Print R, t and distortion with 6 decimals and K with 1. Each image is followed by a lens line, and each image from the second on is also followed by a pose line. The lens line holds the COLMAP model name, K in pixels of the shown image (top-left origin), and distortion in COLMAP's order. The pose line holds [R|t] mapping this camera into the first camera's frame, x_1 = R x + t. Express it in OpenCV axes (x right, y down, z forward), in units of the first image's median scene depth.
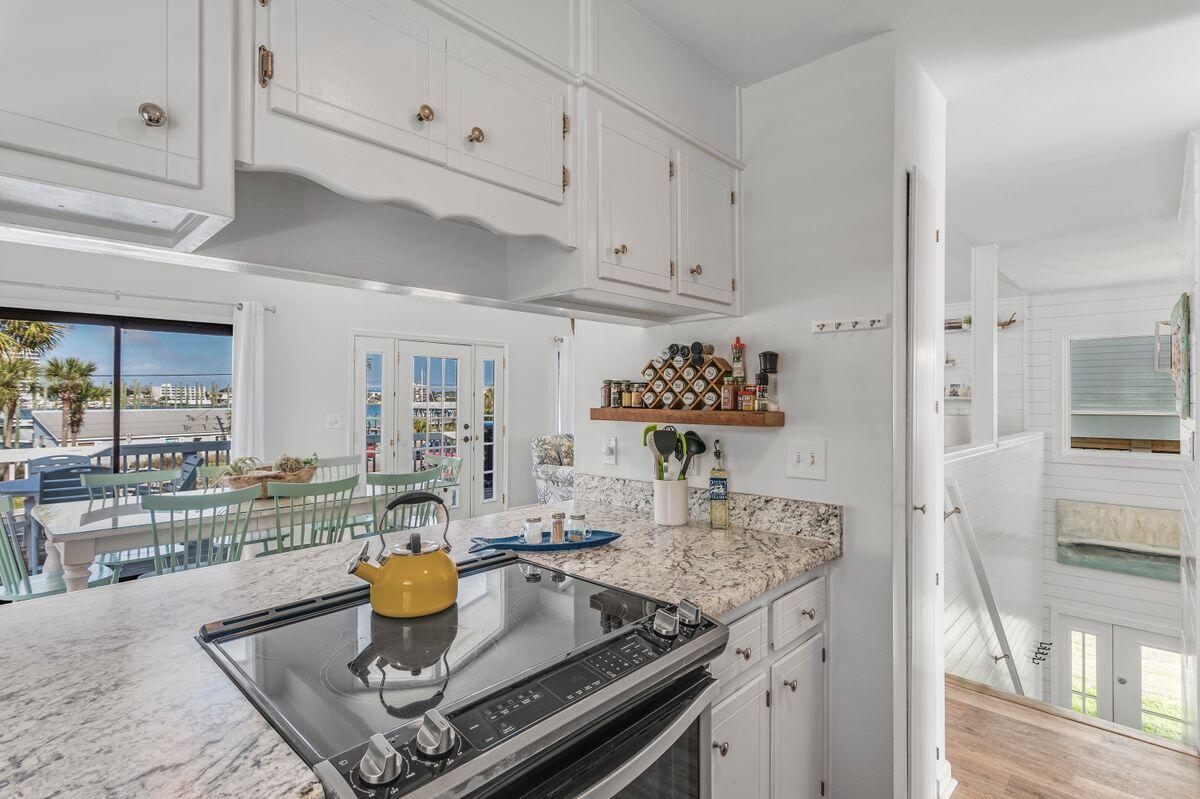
lens RADIAL K [[579.0, 0, 597.4], [0, 579.0, 391.0], [0, 0, 1]] dist [-0.000321, 0.000338]
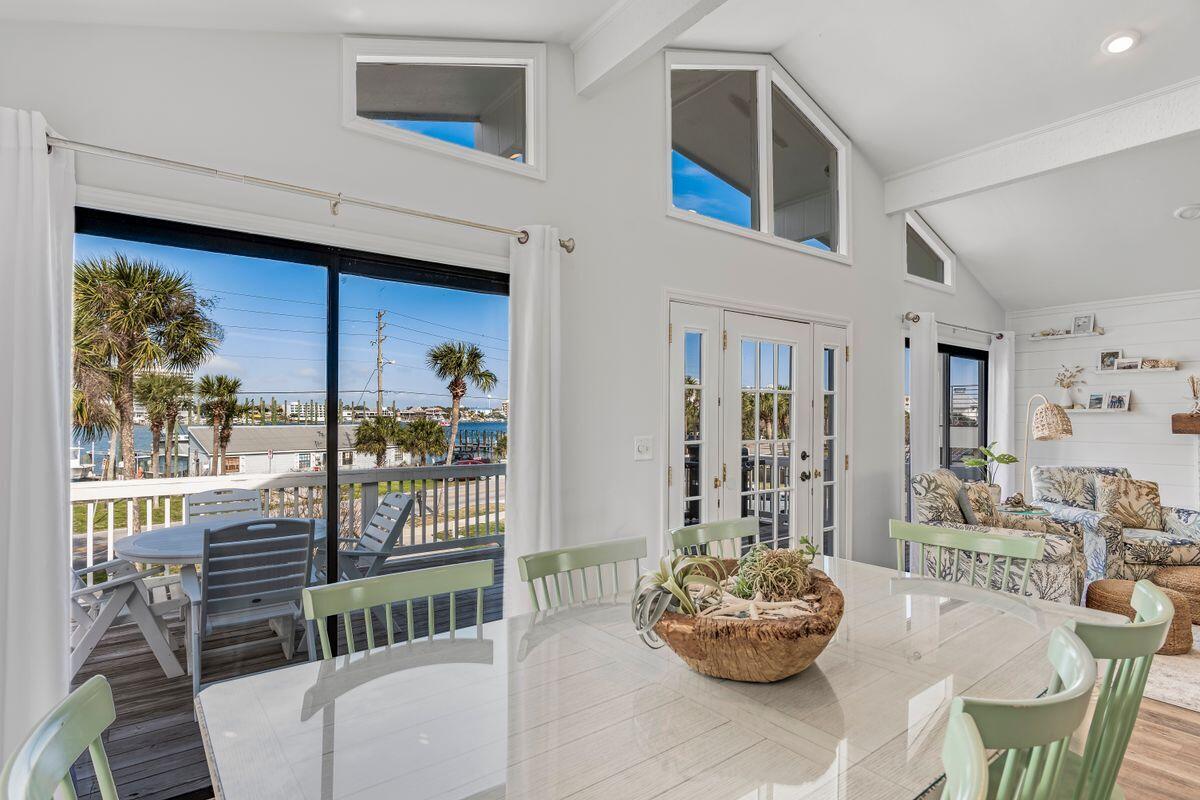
lens RADIAL K [[615.1, 0, 601.4], [0, 615.1, 406.5], [0, 0, 1]] dist [-0.001980, -0.000597]
pose [[0.983640, -0.001964, -0.180135, -0.310765], [0.001577, 0.999996, -0.002295, 0.010207], [0.180139, 0.001974, 0.983639, 0.314361]]
